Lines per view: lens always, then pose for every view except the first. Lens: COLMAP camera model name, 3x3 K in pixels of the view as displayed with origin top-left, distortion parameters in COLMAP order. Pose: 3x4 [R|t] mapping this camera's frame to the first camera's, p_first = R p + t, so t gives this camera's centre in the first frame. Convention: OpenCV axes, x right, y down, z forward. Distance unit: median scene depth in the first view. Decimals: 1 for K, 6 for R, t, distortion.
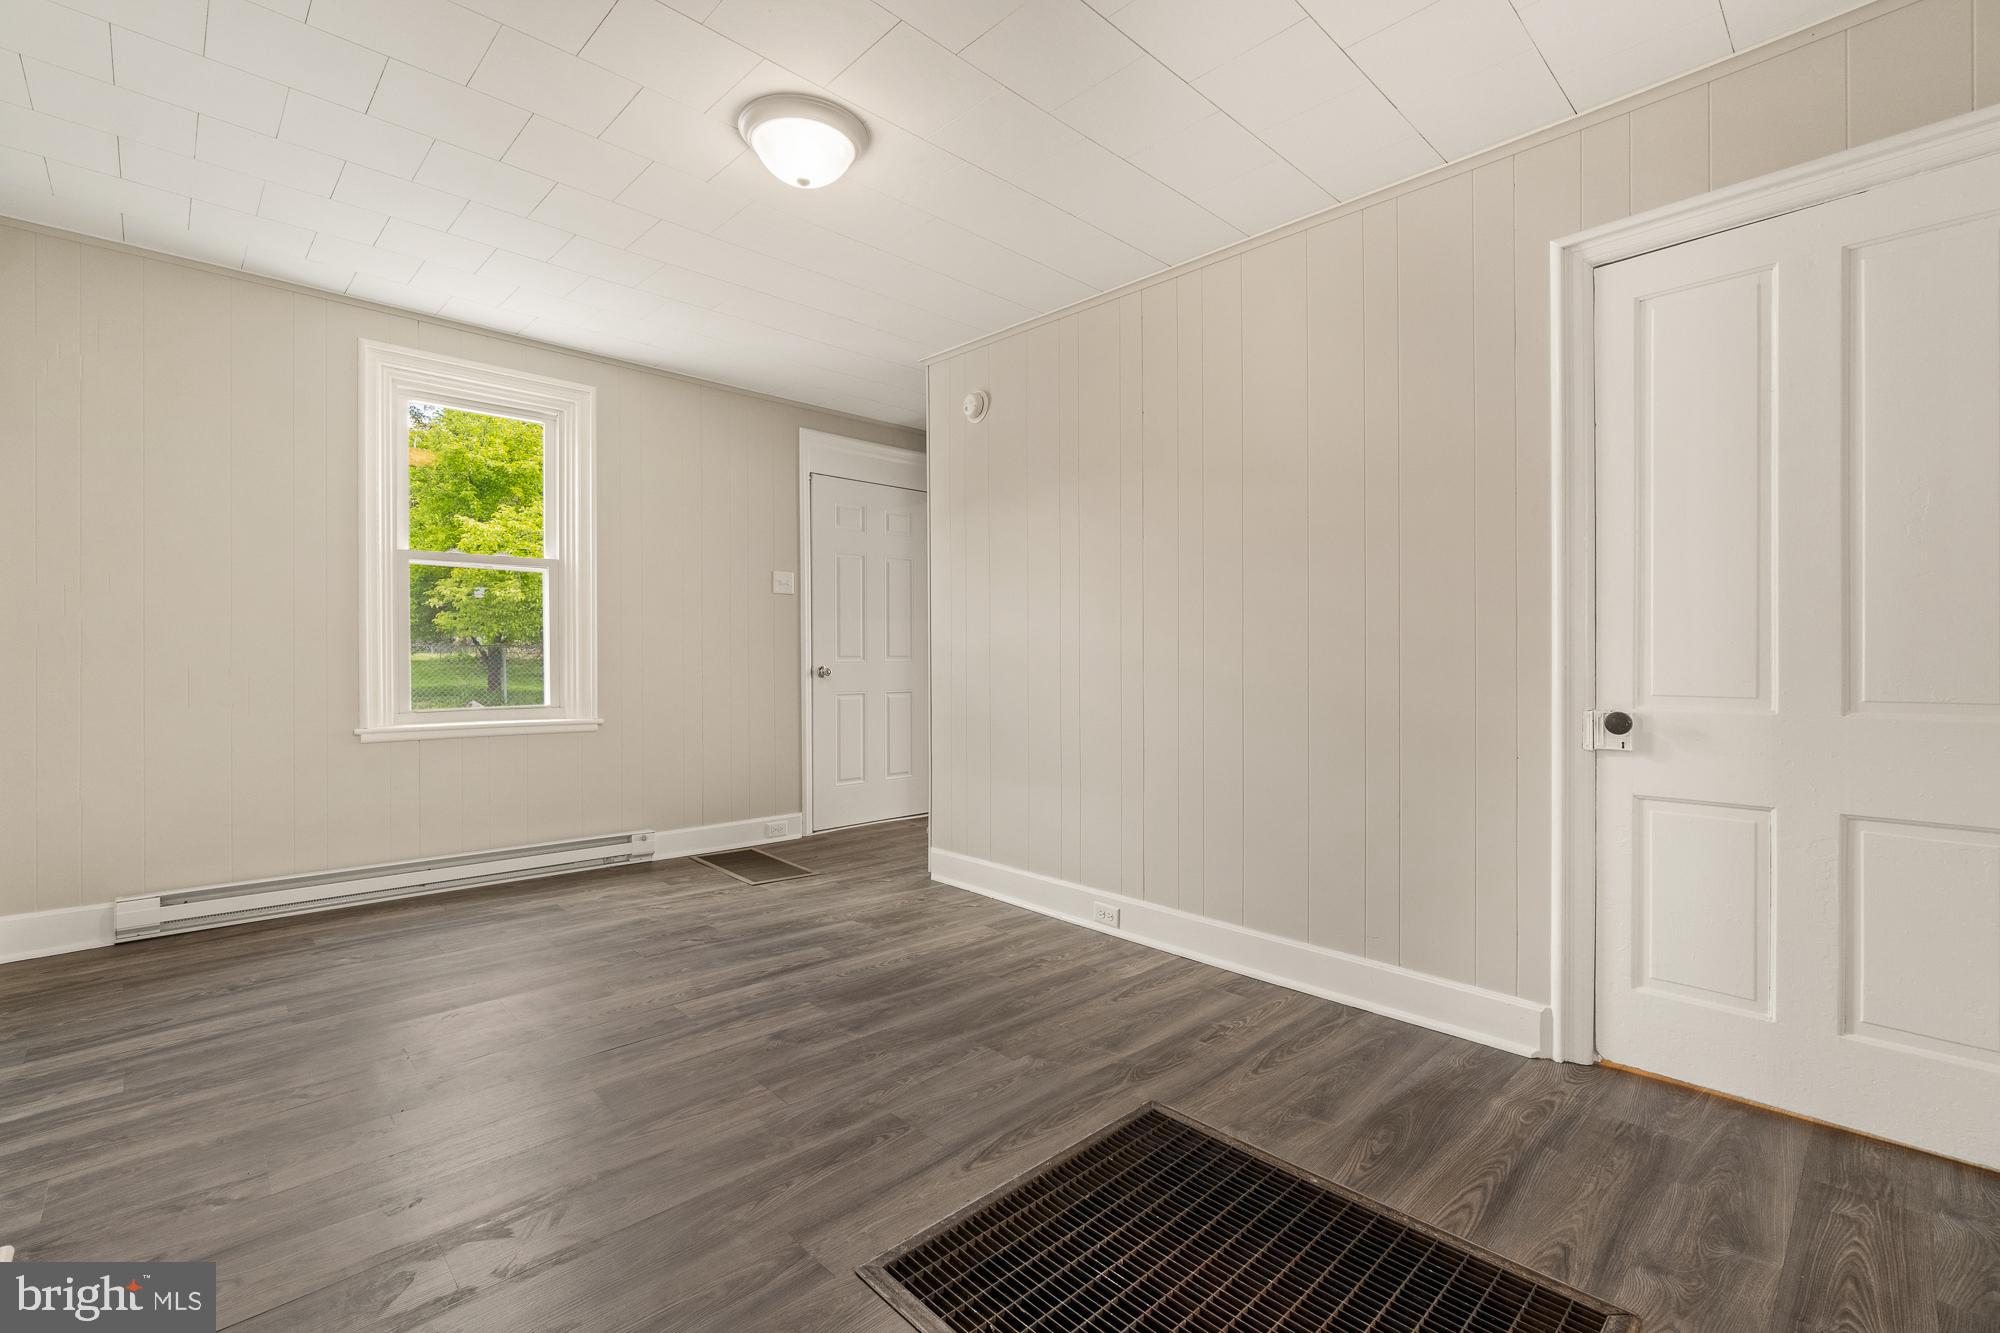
lens RADIAL K [[890.4, 0, 984.3], [0, 890.4, 651.7], [0, 0, 1]] dist [-0.017329, 0.001562]
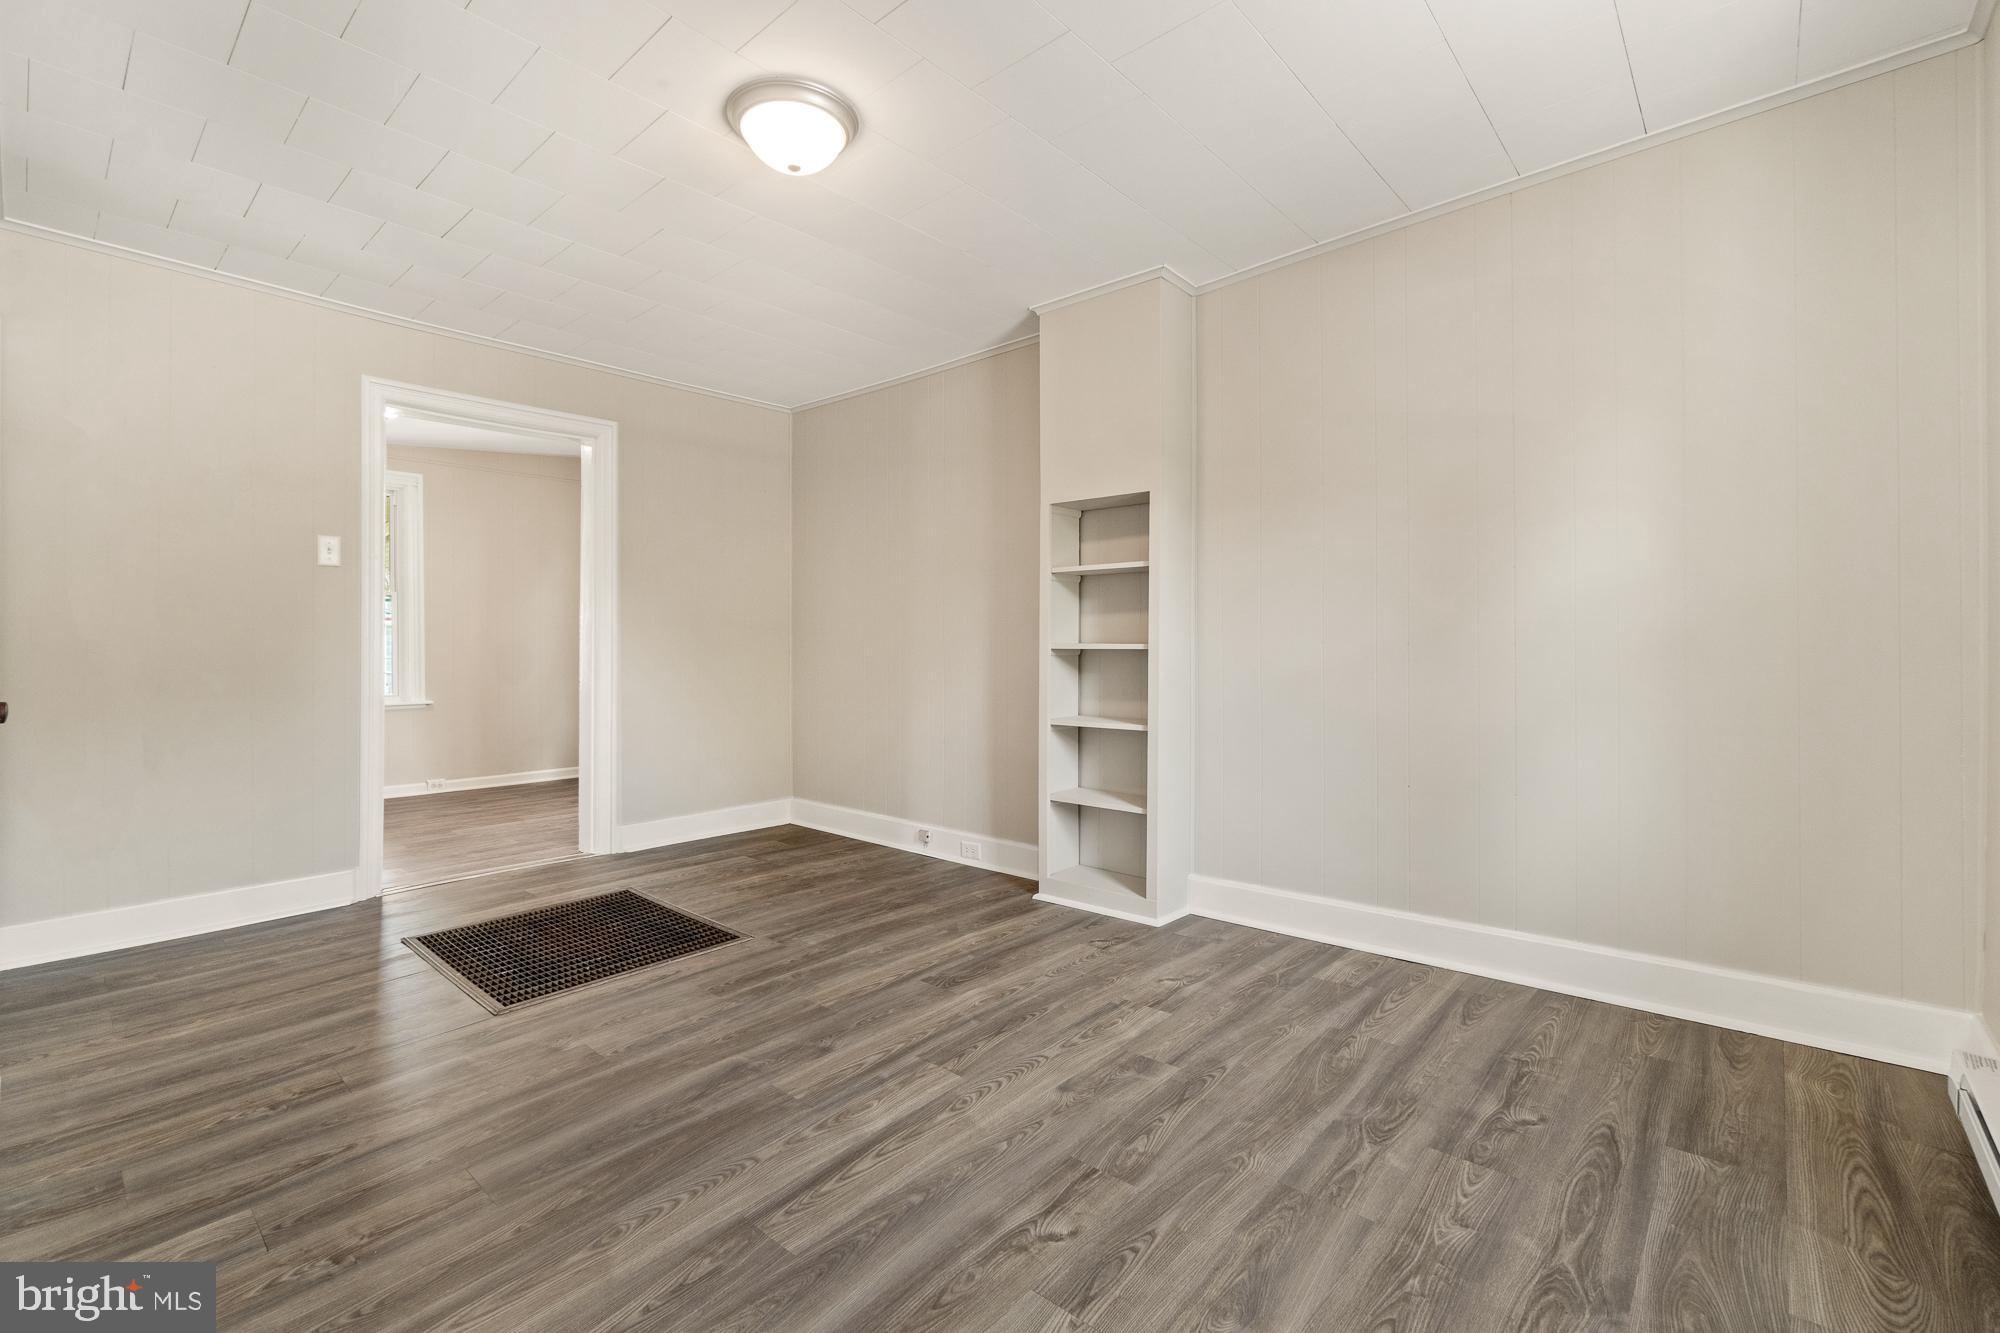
lens RADIAL K [[890.4, 0, 1000.8], [0, 890.4, 661.1], [0, 0, 1]] dist [-0.017329, 0.001562]
pose [[-0.995979, -0.001771, -0.089571, -0.330689], [-0.002937, 0.999913, 0.012884, 0.005084], [0.089540, 0.013096, -0.995897, 1.929519]]
